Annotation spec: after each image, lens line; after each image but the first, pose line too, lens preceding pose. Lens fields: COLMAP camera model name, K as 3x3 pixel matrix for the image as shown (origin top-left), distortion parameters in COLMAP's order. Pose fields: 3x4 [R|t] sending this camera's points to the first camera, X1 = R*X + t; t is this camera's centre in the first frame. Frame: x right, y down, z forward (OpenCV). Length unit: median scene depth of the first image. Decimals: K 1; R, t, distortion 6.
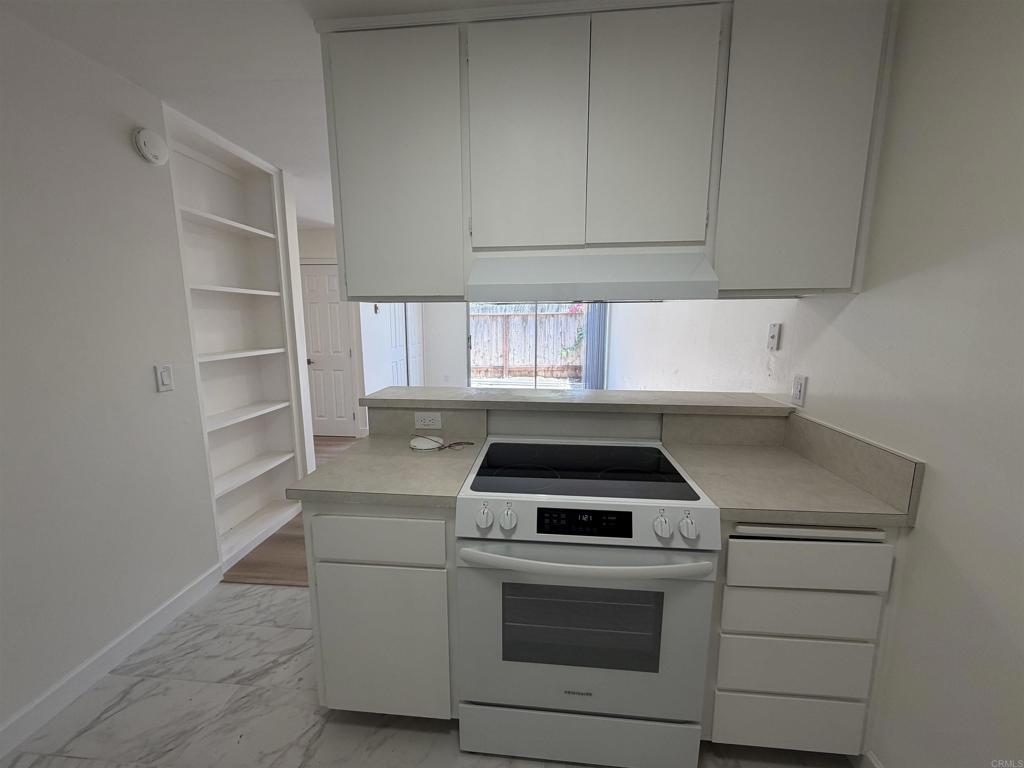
lens RADIAL K [[408.0, 0, 509.1], [0, 408.0, 384.6], [0, 0, 1]] dist [-0.000063, 0.000020]
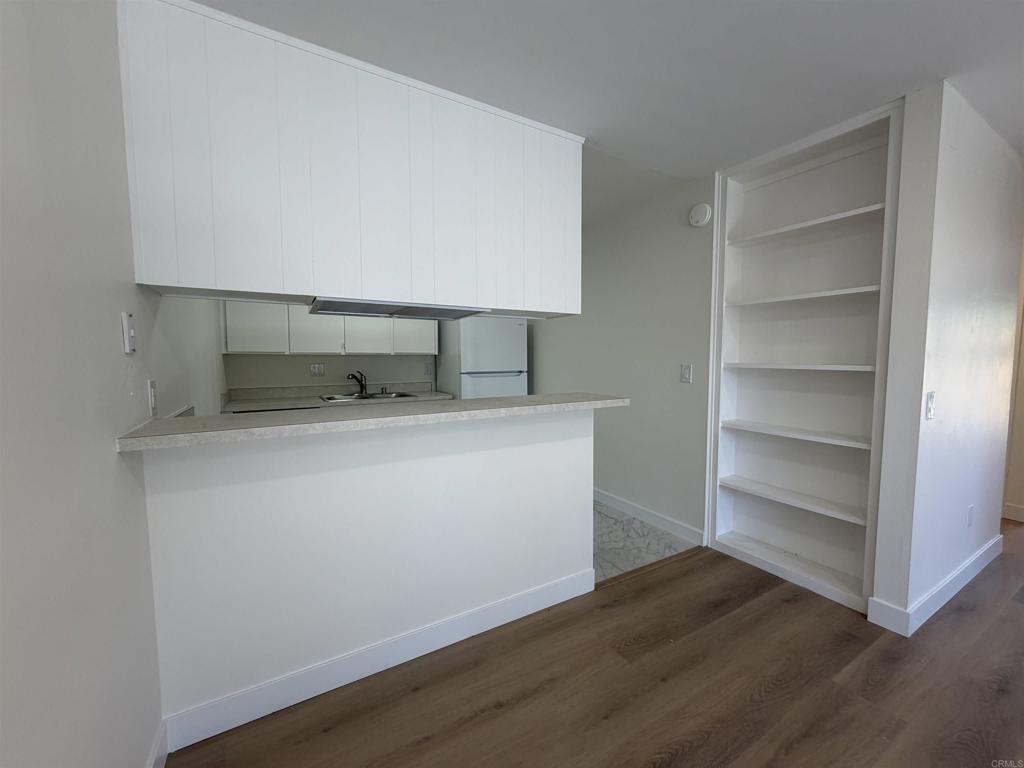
lens RADIAL K [[408.0, 0, 509.1], [0, 408.0, 384.6], [0, 0, 1]] dist [-0.000063, 0.000020]
pose [[-0.818073, 0.042292, -0.573557, 0.540896], [-0.090331, 0.975465, 0.200769, -0.222639], [0.567976, 0.216054, -0.794181, 1.896660]]
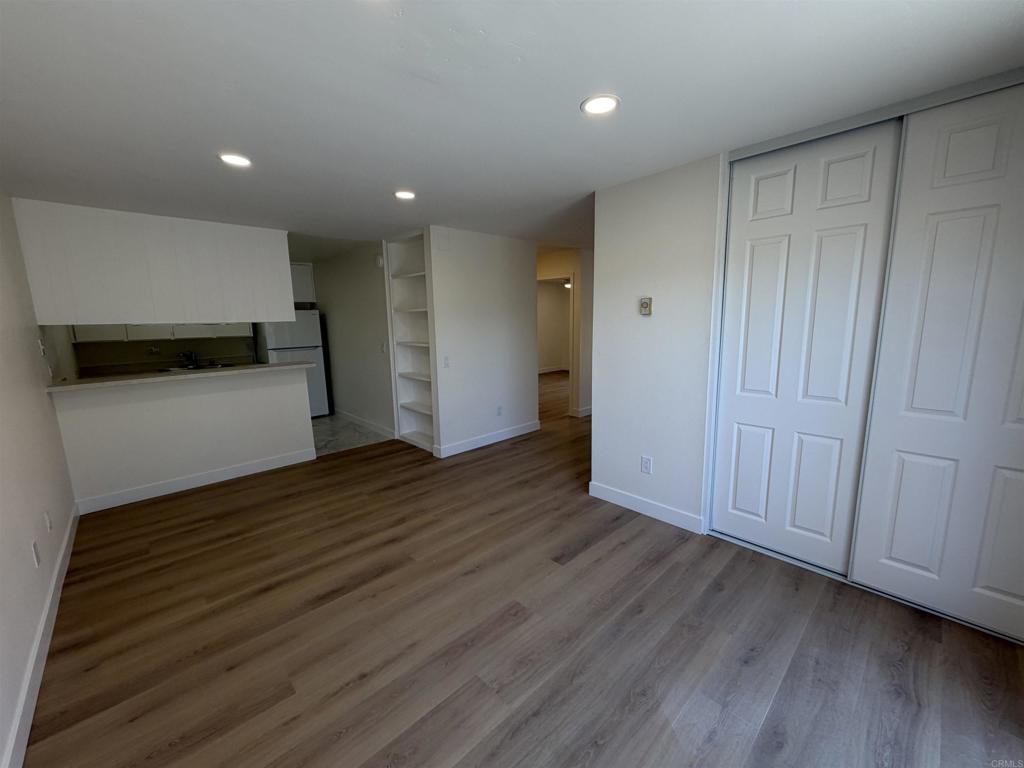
lens RADIAL K [[408.0, 0, 509.1], [0, 408.0, 384.6], [0, 0, 1]] dist [-0.000063, 0.000020]
pose [[-0.664317, 0.133687, -0.735399, 0.638761], [-0.099839, 0.959188, 0.264558, -0.601744], [0.740753, 0.249172, -0.623857, 3.514304]]
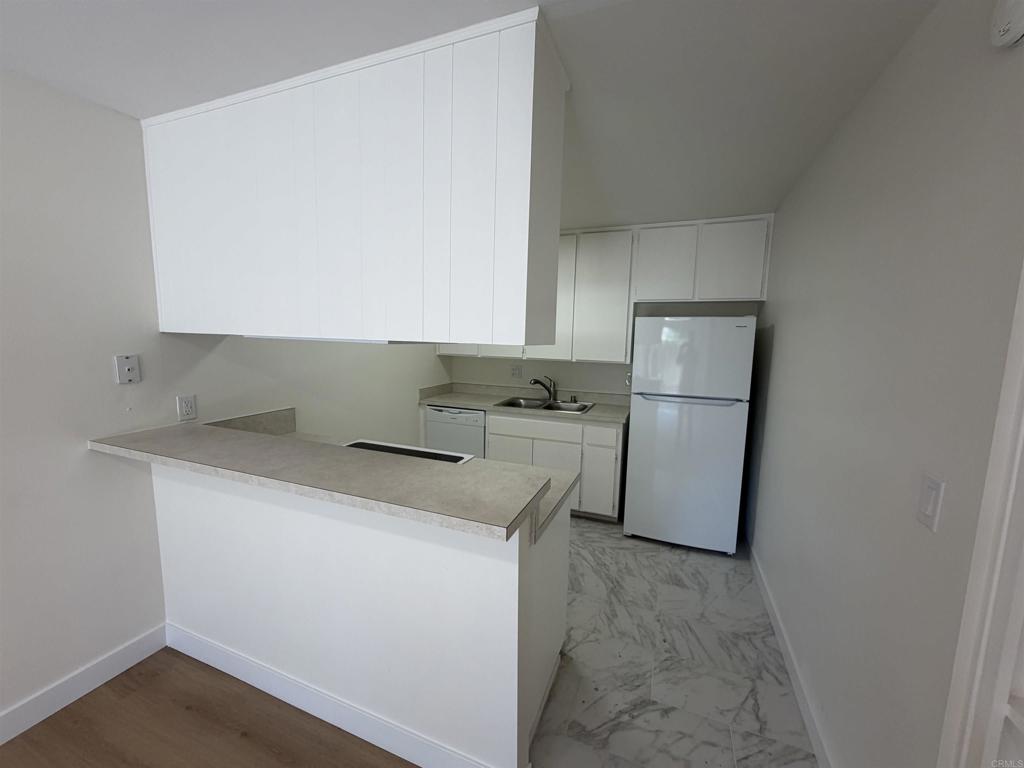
lens RADIAL K [[408.0, 0, 509.1], [0, 408.0, 384.6], [0, 0, 1]] dist [-0.000063, 0.000020]
pose [[-0.955984, -0.053685, 0.288465, -0.504263], [0.029757, 0.960313, 0.277333, -0.326782], [-0.291905, 0.273710, -0.916447, 1.658853]]
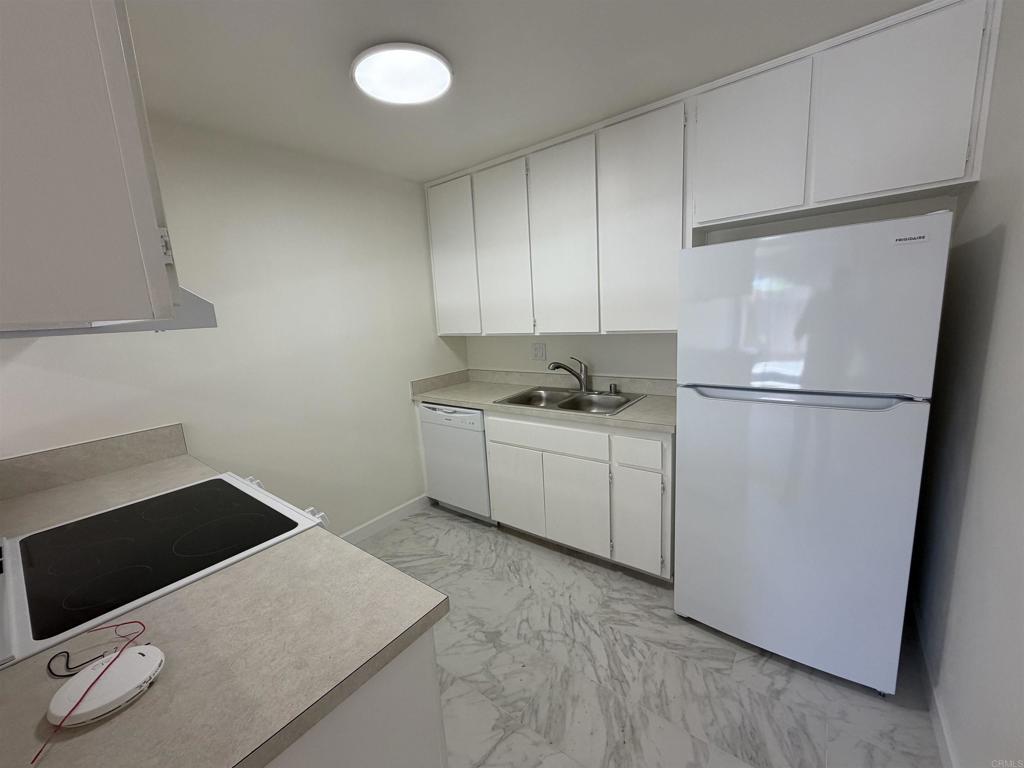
lens RADIAL K [[408.0, 0, 509.1], [0, 408.0, 384.6], [0, 0, 1]] dist [-0.000063, 0.000020]
pose [[-0.839220, -0.044252, 0.541988, -0.690038], [0.152337, 0.937644, 0.312437, -0.179626], [-0.522018, 0.344768, -0.780149, 0.956291]]
